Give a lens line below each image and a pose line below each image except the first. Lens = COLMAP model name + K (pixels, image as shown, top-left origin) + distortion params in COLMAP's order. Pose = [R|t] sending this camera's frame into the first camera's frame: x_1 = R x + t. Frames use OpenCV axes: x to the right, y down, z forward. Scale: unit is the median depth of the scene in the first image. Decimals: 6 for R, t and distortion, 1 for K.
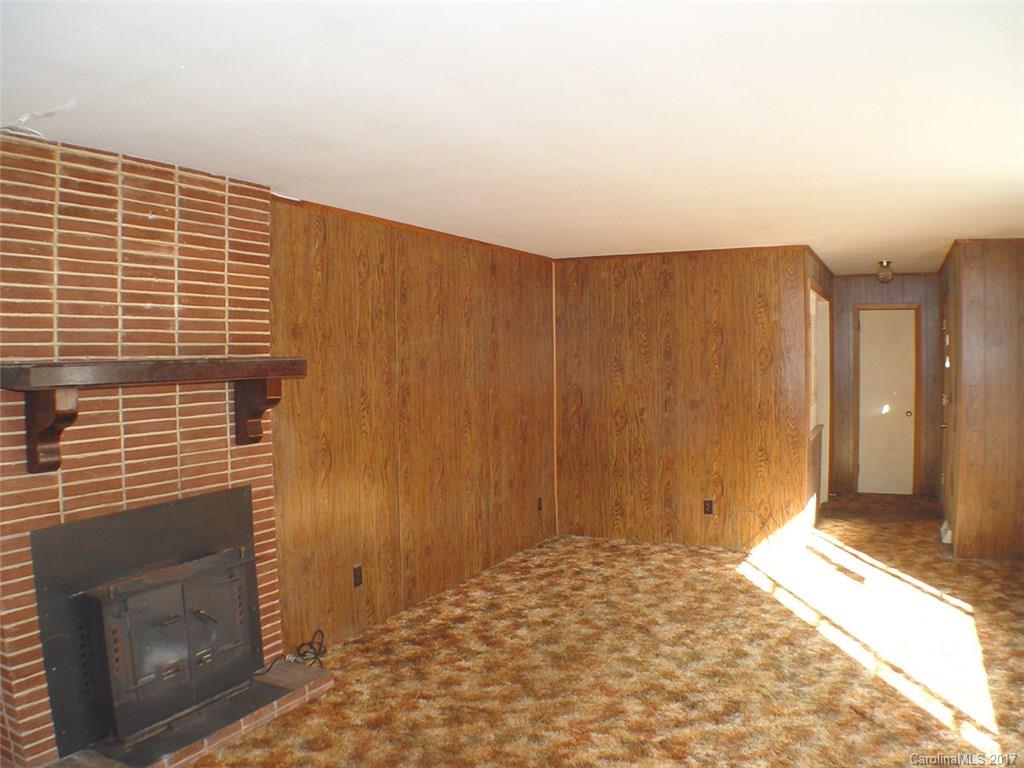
lens RADIAL K [[836.4, 0, 512.0], [0, 836.4, 384.0], [0, 0, 1]] dist [-0.247899, 0.075077]
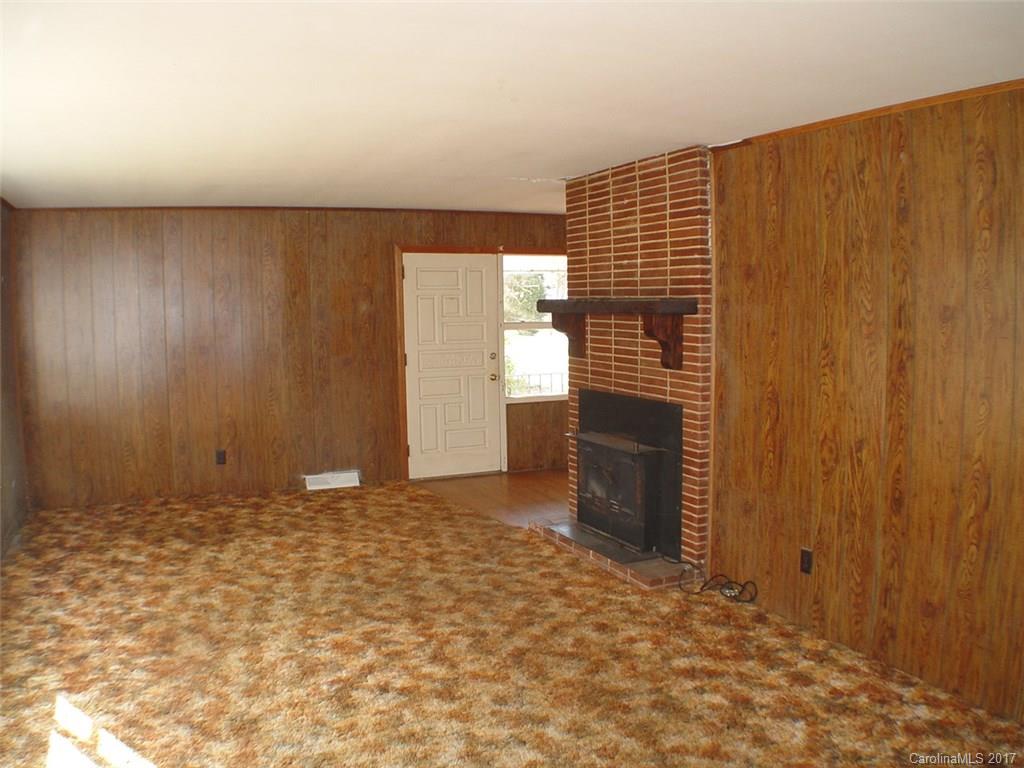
lens RADIAL K [[836.4, 0, 512.0], [0, 836.4, 384.0], [0, 0, 1]] dist [-0.247899, 0.075077]
pose [[-0.637126, 0.095152, -0.764864, 0.802126], [-0.010156, 0.991228, 0.131773, -0.067115], [0.770693, 0.091723, -0.630570, 1.653306]]
